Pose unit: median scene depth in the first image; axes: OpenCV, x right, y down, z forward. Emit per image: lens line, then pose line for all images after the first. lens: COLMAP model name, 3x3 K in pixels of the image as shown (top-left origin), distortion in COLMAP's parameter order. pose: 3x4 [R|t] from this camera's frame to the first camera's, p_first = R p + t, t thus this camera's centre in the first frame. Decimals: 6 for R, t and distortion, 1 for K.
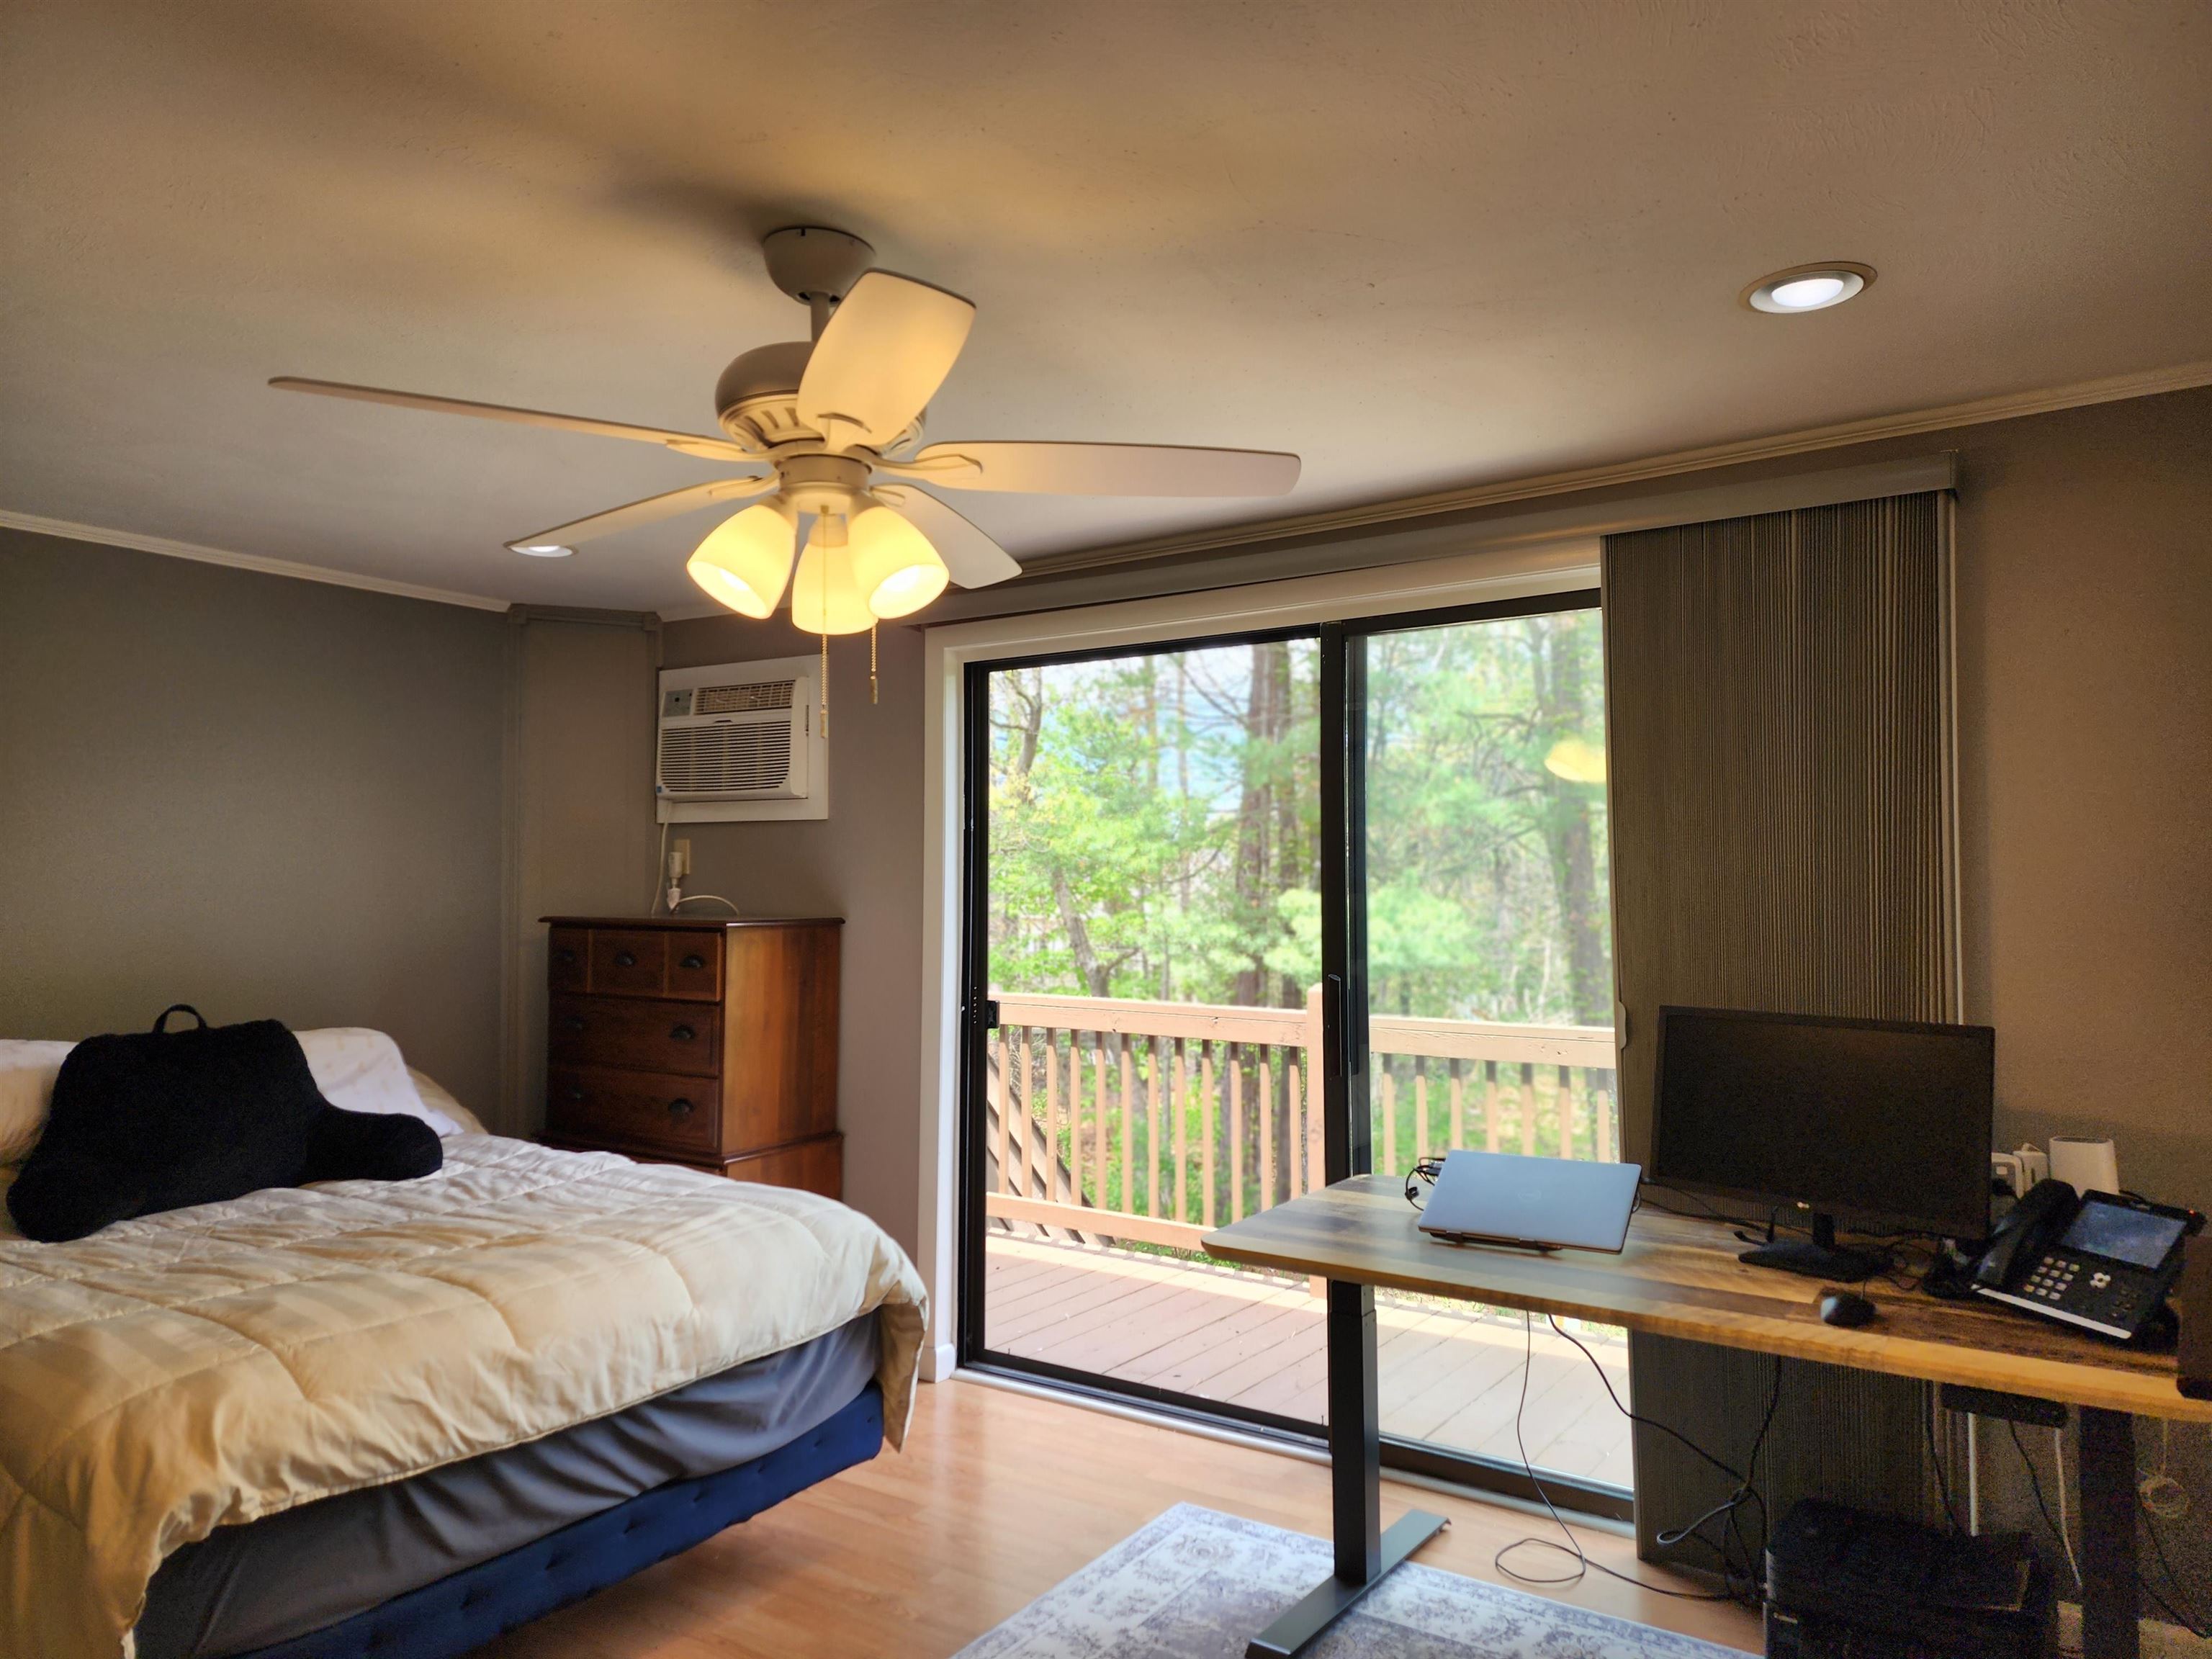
lens RADIAL K [[1486.6, 0, 1096.2], [0, 1486.6, 838.1], [0, 0, 1]] dist [0.120796, -0.126886]
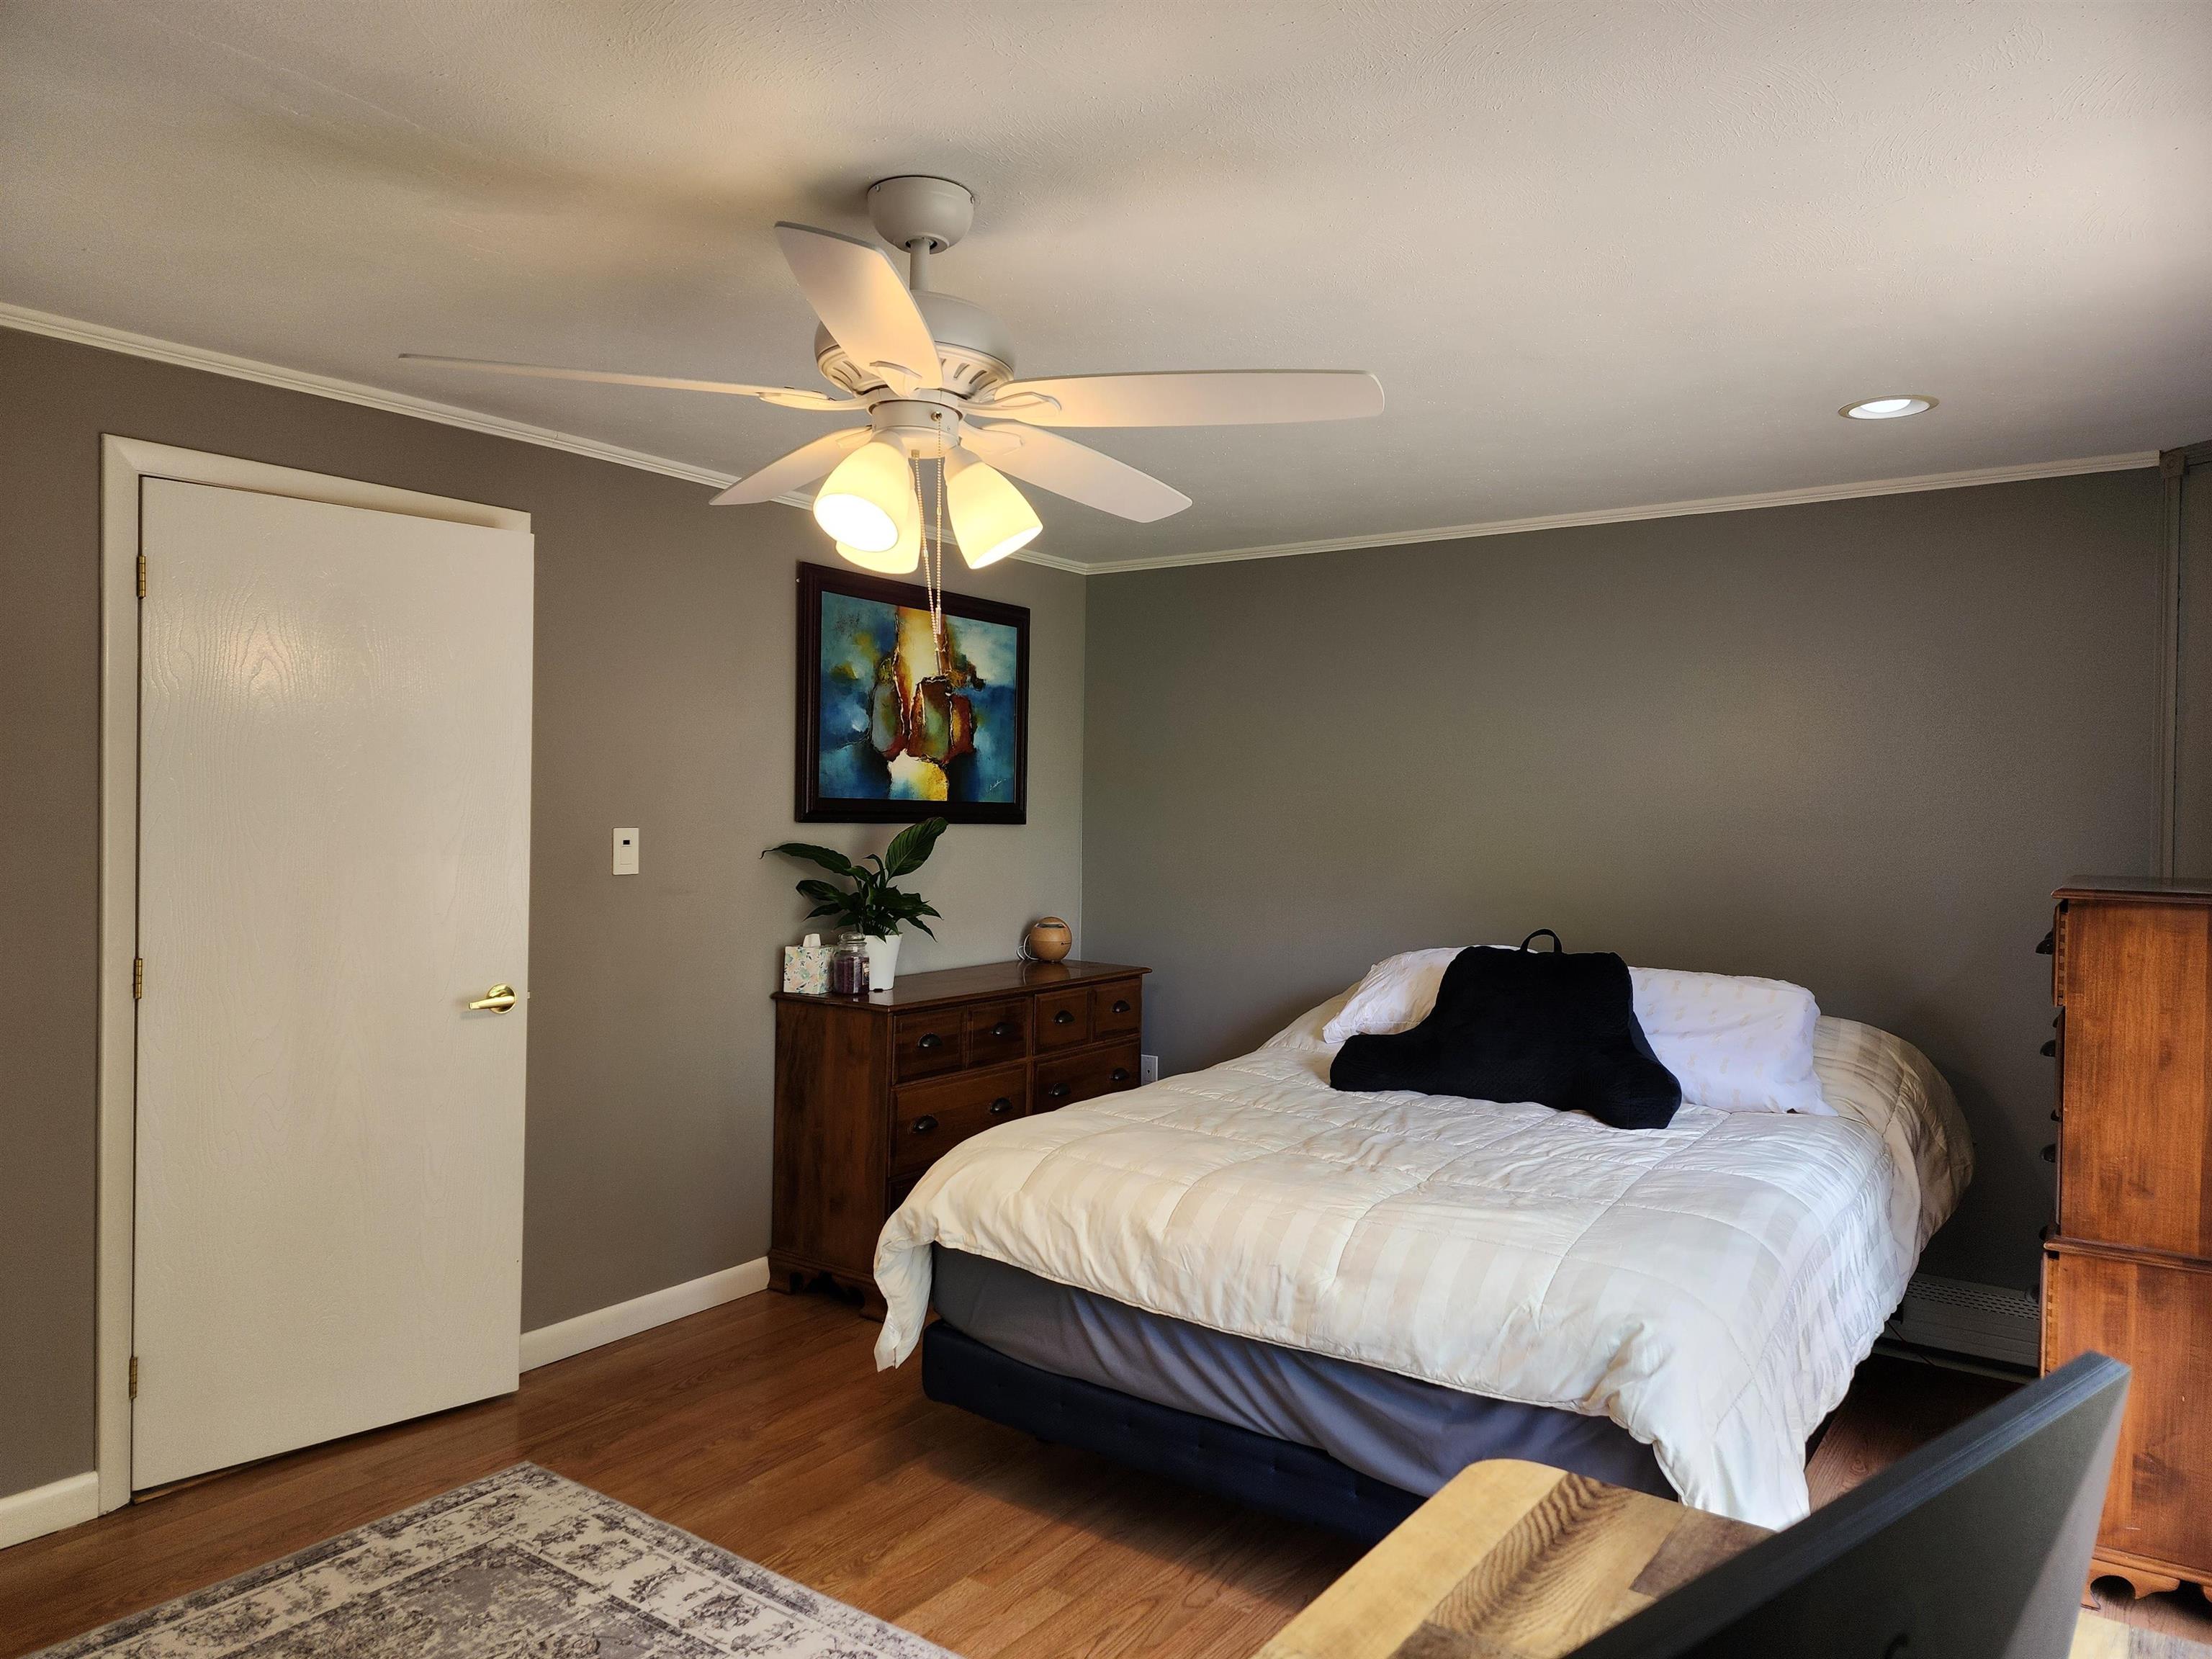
lens RADIAL K [[1486.6, 0, 1096.2], [0, 1486.6, 838.1], [0, 0, 1]] dist [0.120796, -0.126886]
pose [[-0.022447, 0.020999, -0.999527, 0.698427], [0.011385, 0.999720, 0.020748, 0.020582], [0.999683, -0.010914, -0.022680, 0.940505]]
